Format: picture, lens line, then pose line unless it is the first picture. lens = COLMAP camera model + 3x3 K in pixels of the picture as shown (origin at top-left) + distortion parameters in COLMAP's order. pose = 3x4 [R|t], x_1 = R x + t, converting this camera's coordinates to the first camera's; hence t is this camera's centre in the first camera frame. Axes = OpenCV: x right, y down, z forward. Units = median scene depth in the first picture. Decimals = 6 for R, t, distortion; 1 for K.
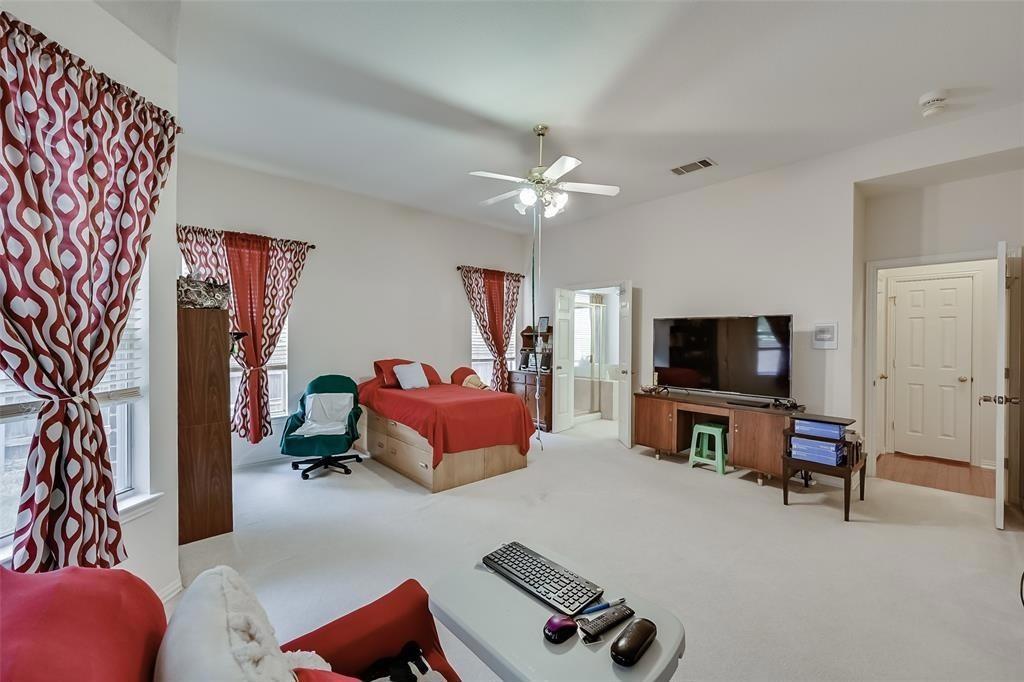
lens RADIAL K [[413.1, 0, 512.0], [0, 413.1, 341.0], [0, 0, 1]] dist [0.000224, -0.000002]
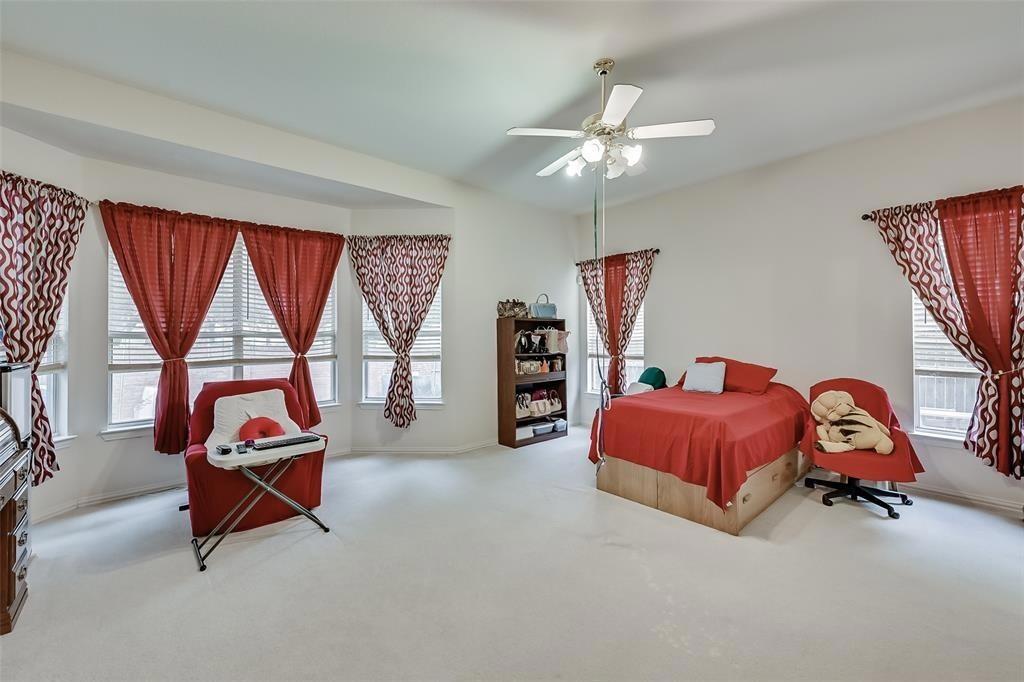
lens RADIAL K [[413.1, 0, 512.0], [0, 413.1, 341.0], [0, 0, 1]] dist [0.000224, -0.000002]
pose [[-0.015565, 0.012234, -0.999804, 0.671217], [-0.003591, 0.999918, 0.012291, 0.001435], [0.999872, 0.003782, -0.015520, 0.673230]]
